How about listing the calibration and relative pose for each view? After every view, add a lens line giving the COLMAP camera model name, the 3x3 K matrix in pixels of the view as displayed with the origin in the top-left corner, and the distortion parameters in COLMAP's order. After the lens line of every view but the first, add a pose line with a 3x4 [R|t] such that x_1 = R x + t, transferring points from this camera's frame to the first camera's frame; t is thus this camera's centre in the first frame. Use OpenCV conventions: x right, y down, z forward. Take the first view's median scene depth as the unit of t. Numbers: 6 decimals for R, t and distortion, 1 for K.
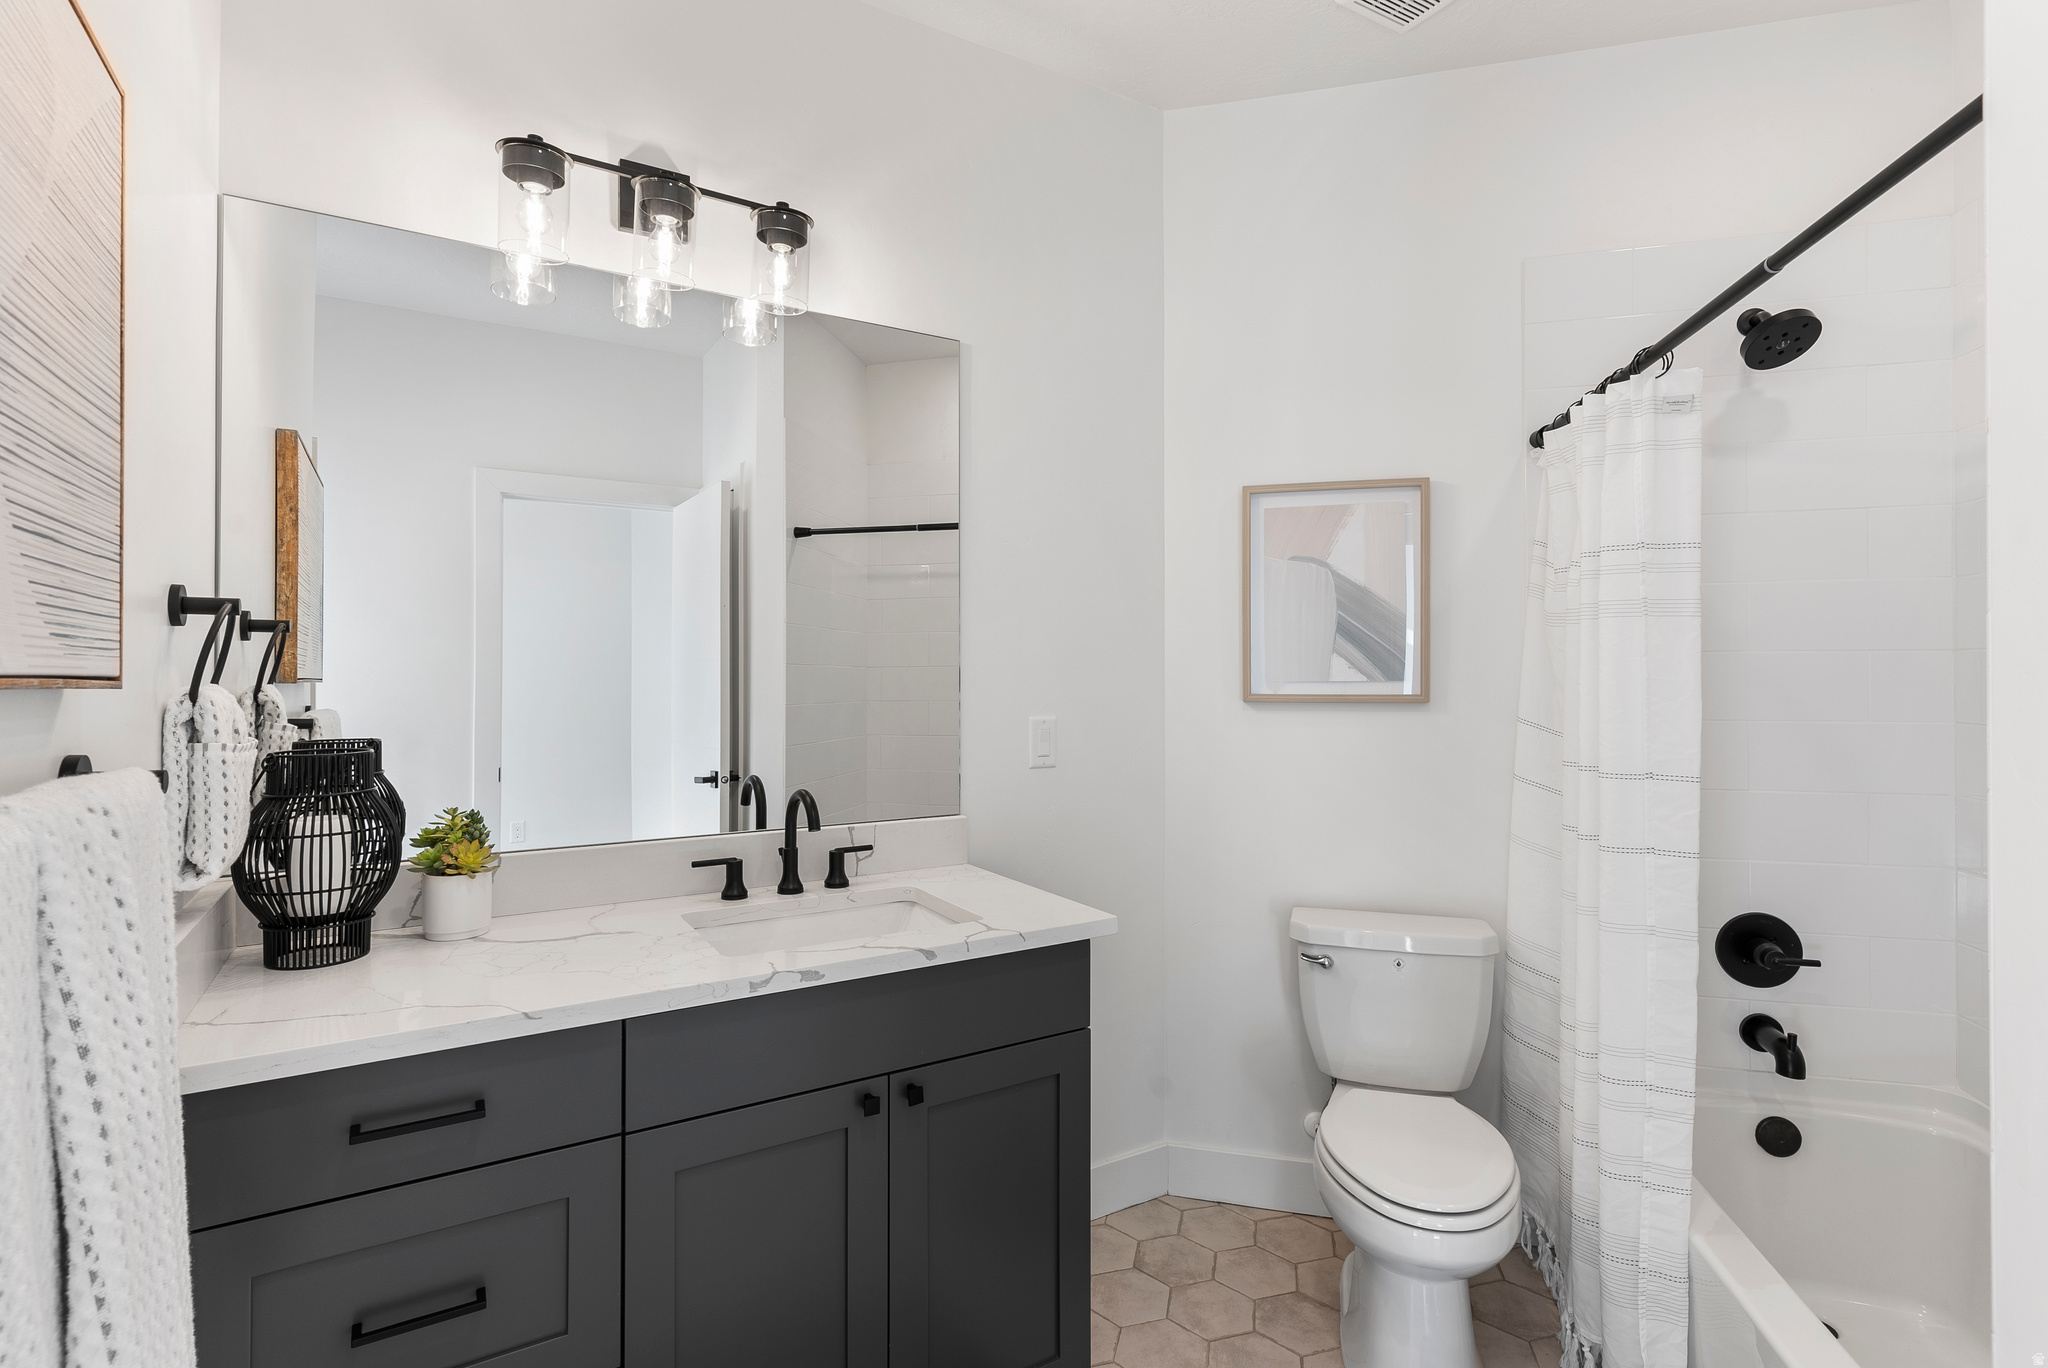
lens RADIAL K [[988.4, 0, 1028.6], [0, 988.4, 683.6], [0, 0, 1]] dist [-0.000769, -0.000929]
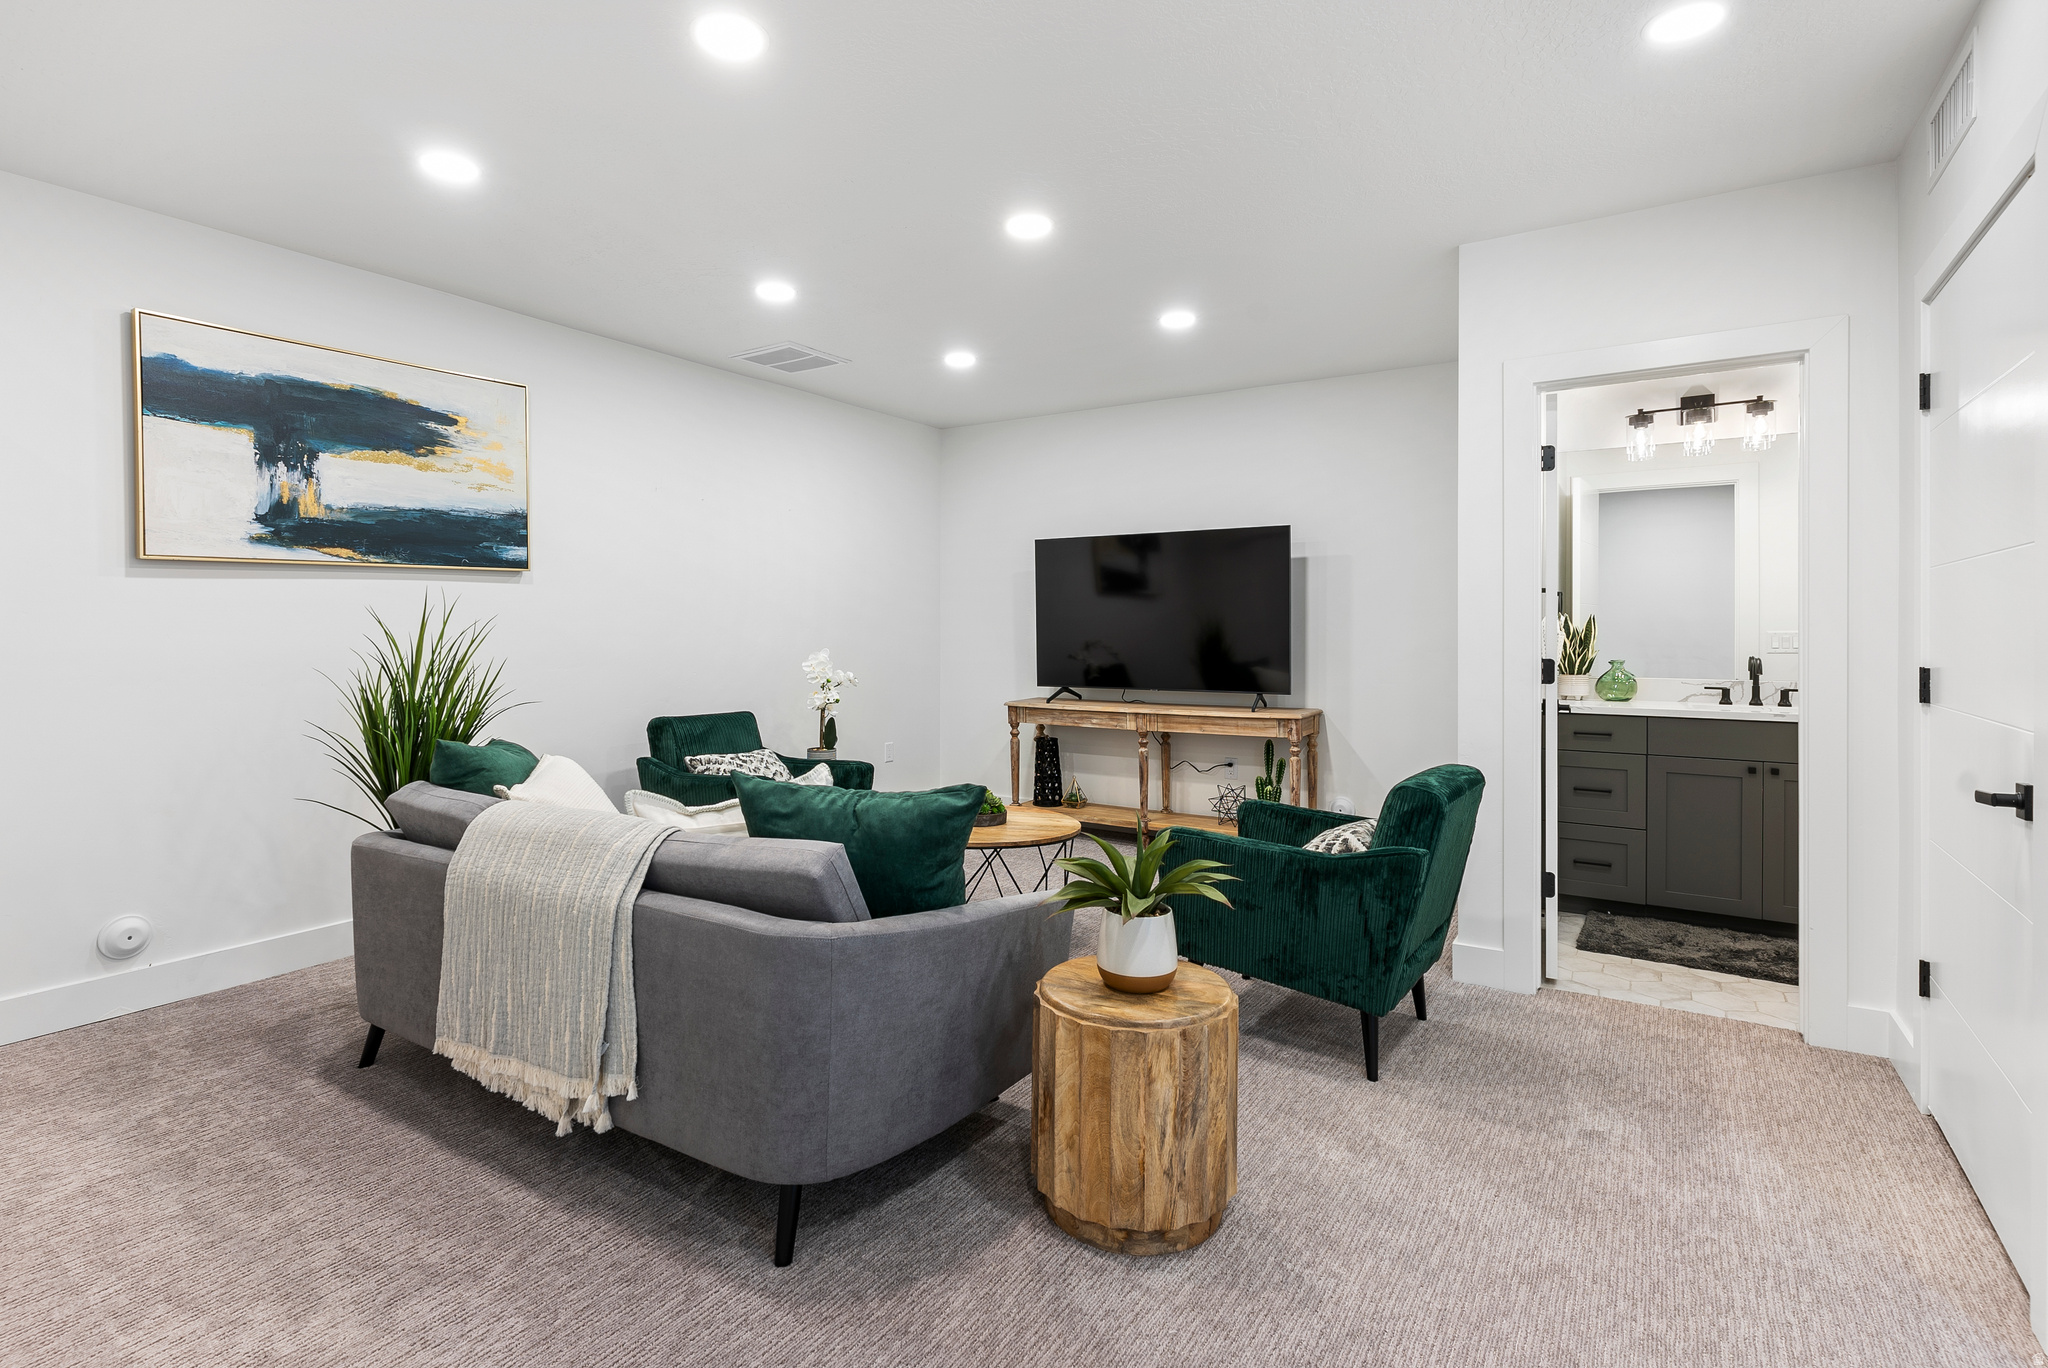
lens RADIAL K [[988.4, 0, 1028.1], [0, 988.4, 673.2], [0, 0, 1]] dist [-0.000769, -0.000929]
pose [[0.418051, 0.033109, -0.907820, 1.112646], [0.004592, 0.999246, 0.038558, 0.045061], [0.908412, -0.020288, 0.417584, -1.452045]]
